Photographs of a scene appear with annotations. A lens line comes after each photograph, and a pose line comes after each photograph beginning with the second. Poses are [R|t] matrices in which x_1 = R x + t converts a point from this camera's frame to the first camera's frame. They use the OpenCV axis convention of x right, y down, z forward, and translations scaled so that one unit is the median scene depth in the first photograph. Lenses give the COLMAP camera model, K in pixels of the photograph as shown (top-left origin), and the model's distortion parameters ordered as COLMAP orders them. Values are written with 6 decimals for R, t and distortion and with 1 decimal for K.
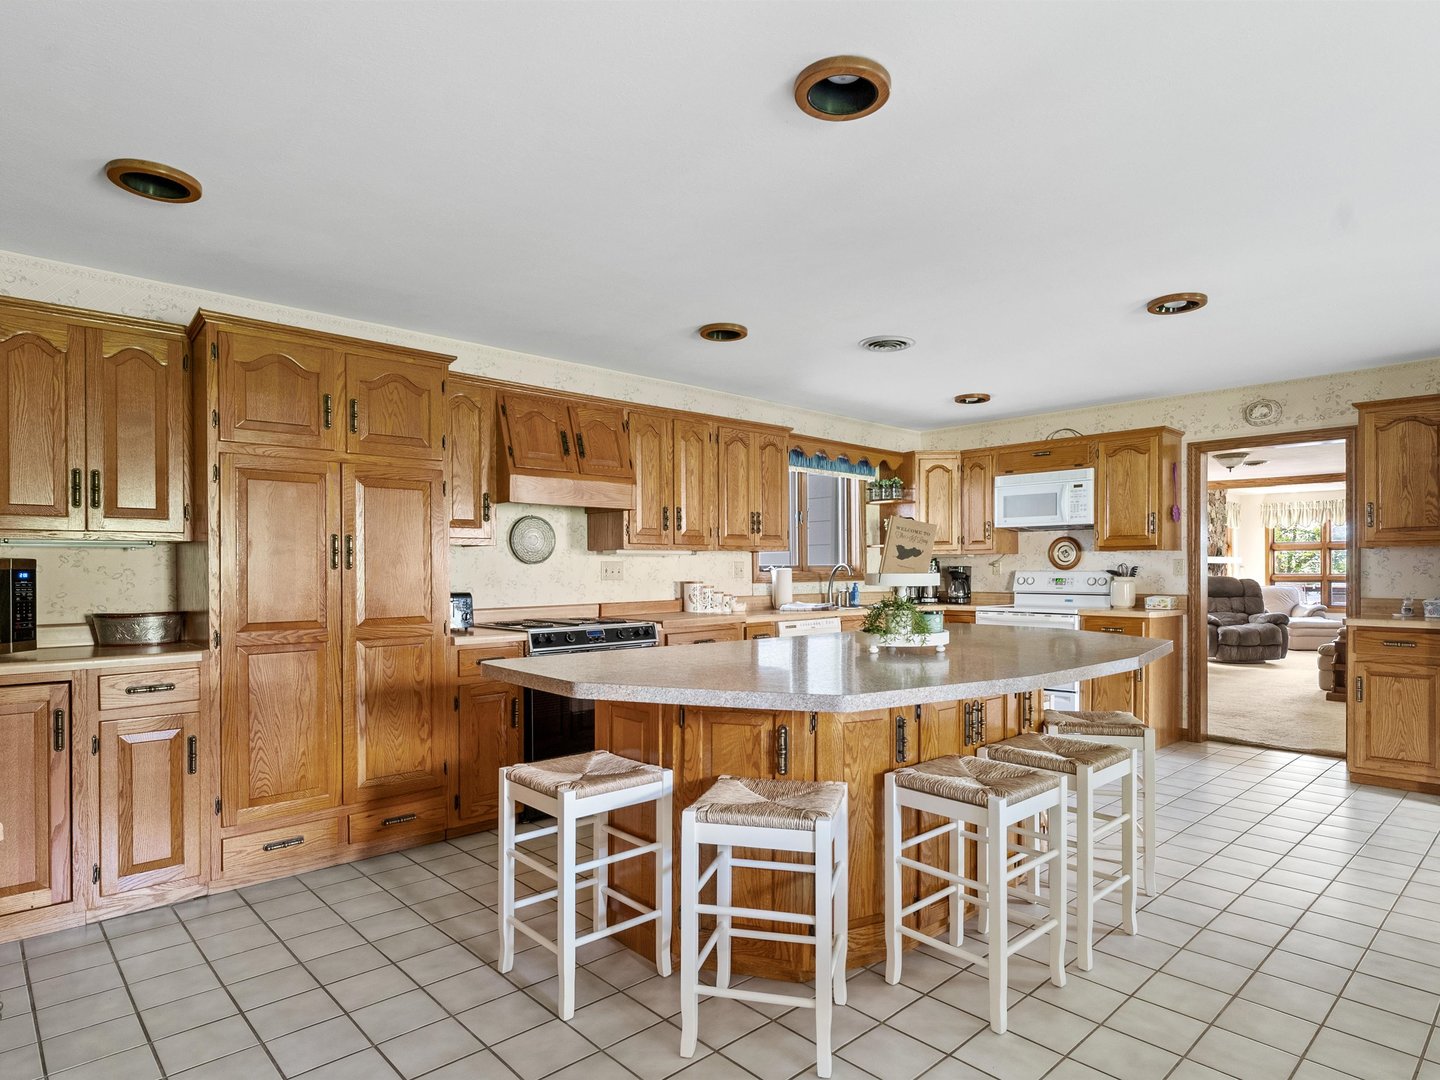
lens RADIAL K [[837.8, 0, 721.6], [0, 837.8, 571.4], [0, 0, 1]] dist [-0.004023, 0.000725]
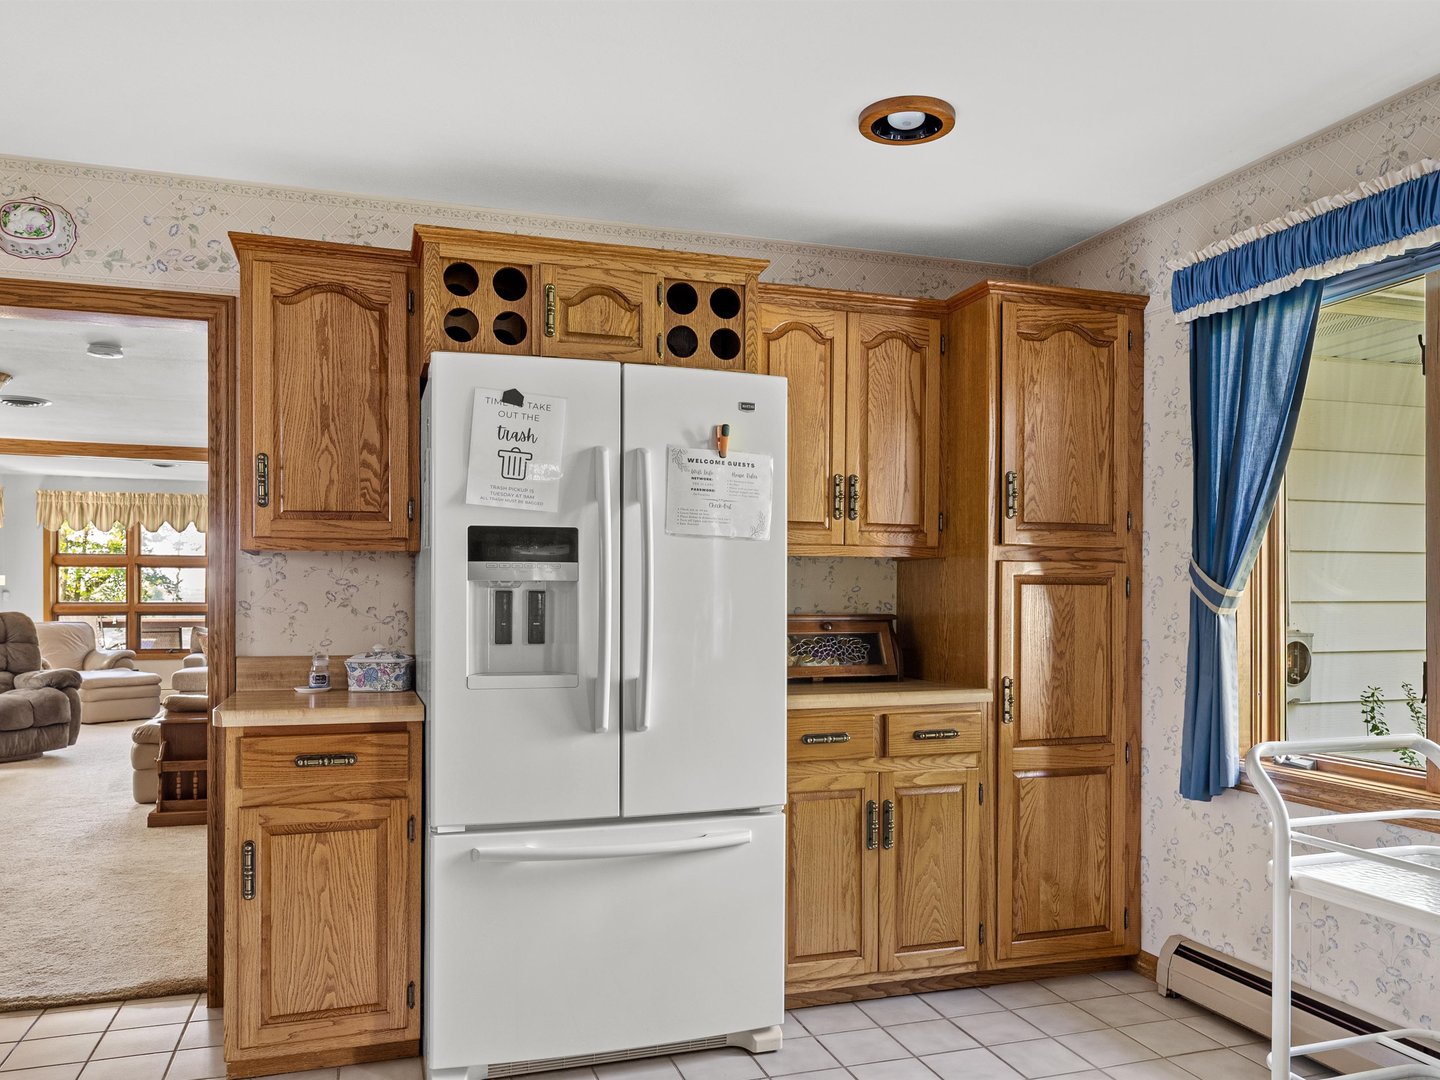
lens RADIAL K [[1070.6, 0, 721.1], [0, 1070.6, 598.9], [0, 0, 1]] dist [-0.001049, 0.000667]
pose [[0.418359, 0.001089, 0.908281, 0.315017], [-0.002407, 0.999997, -0.000090, -0.002134], [-0.908278, -0.002149, 0.418361, 0.477687]]
